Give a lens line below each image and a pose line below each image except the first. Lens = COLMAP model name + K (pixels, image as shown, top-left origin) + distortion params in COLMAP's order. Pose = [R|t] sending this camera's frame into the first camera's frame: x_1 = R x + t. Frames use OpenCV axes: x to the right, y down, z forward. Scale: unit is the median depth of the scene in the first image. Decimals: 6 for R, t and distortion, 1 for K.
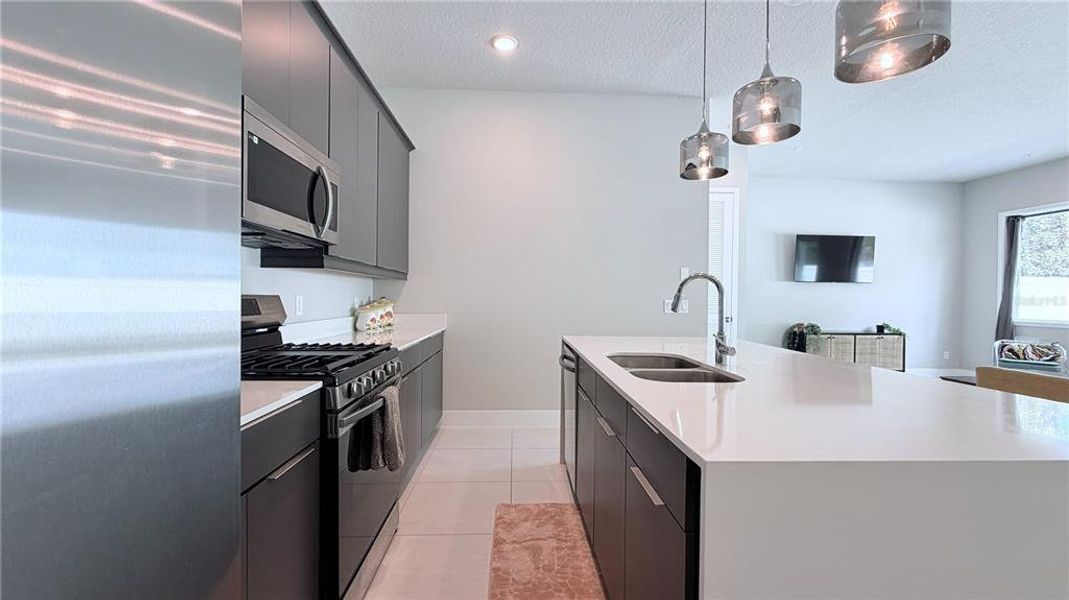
lens RADIAL K [[426.7, 0, 531.9], [0, 426.7, 299.1], [0, 0, 1]] dist [-0.000835, 0.000239]
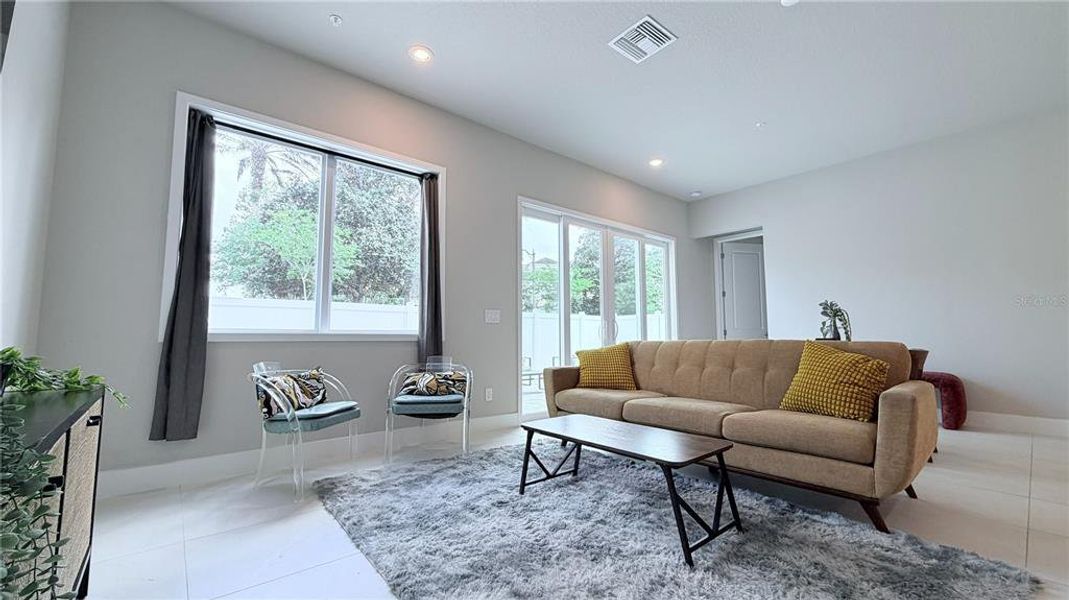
lens RADIAL K [[426.7, 0, 534.0], [0, 426.7, 300.7], [0, 0, 1]] dist [-0.000835, 0.000239]
pose [[-0.617572, 0.057606, 0.784402, 0.857502], [-0.000605, 0.997279, -0.073715, 0.078955], [-0.786514, -0.045999, -0.615857, 1.568346]]
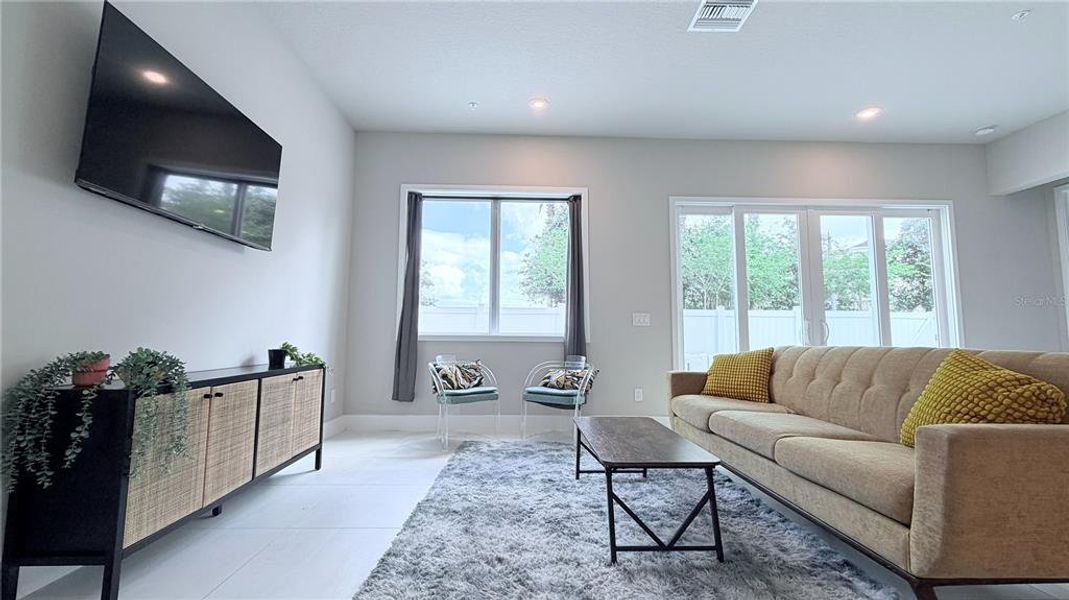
lens RADIAL K [[426.7, 0, 531.4], [0, 426.7, 300.8], [0, 0, 1]] dist [-0.000835, 0.000239]
pose [[0.009745, 0.075106, 0.997128, 0.648000], [-0.002159, 0.997175, -0.075089, 0.074387], [-0.999950, -0.001422, 0.009880, 1.251642]]
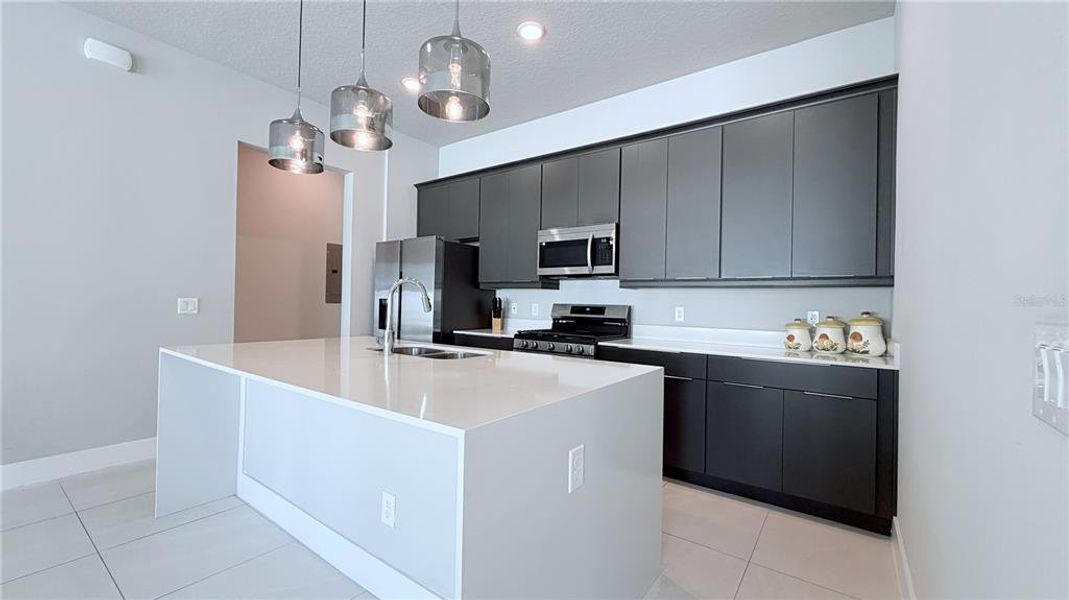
lens RADIAL K [[449.7, 0, 532.1], [0, 449.7, 296.1], [0, 0, 1]] dist [0.010968, 0.000071]
pose [[-0.635079, -0.017176, -0.772256, 0.571083], [-0.019941, 0.999784, -0.005838, -0.015674], [0.772190, 0.011692, -0.635284, 1.025998]]
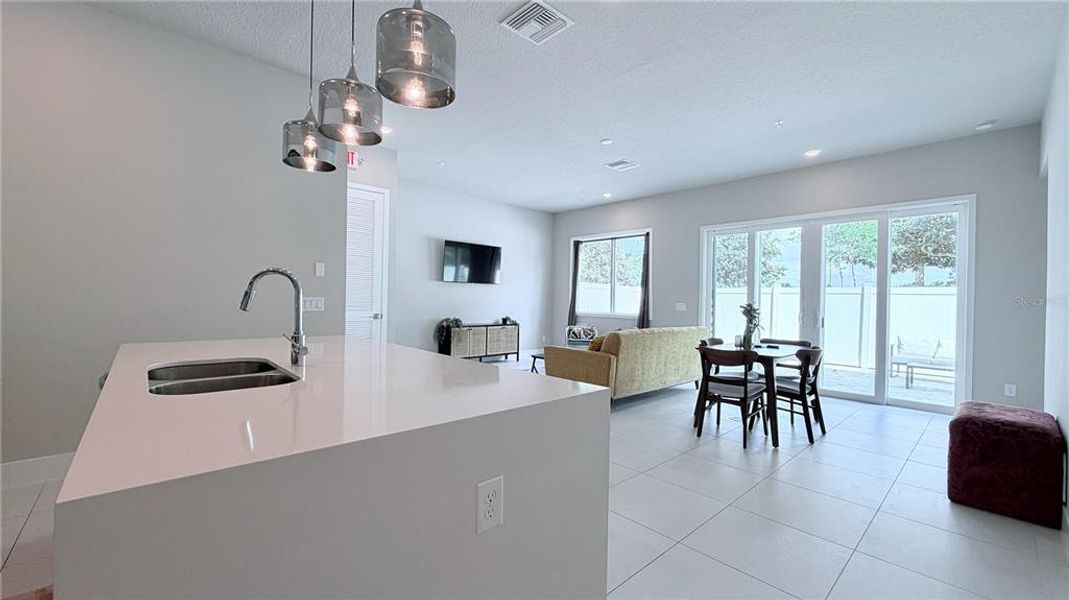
lens RADIAL K [[426.7, 0, 532.6], [0, 426.7, 300.2], [0, 0, 1]] dist [-0.000835, 0.000239]
pose [[0.763938, 0.000279, 0.645290, 0.111233], [-0.006313, 0.999955, 0.007042, -0.000915], [-0.645259, -0.009454, 0.763905, -0.031077]]
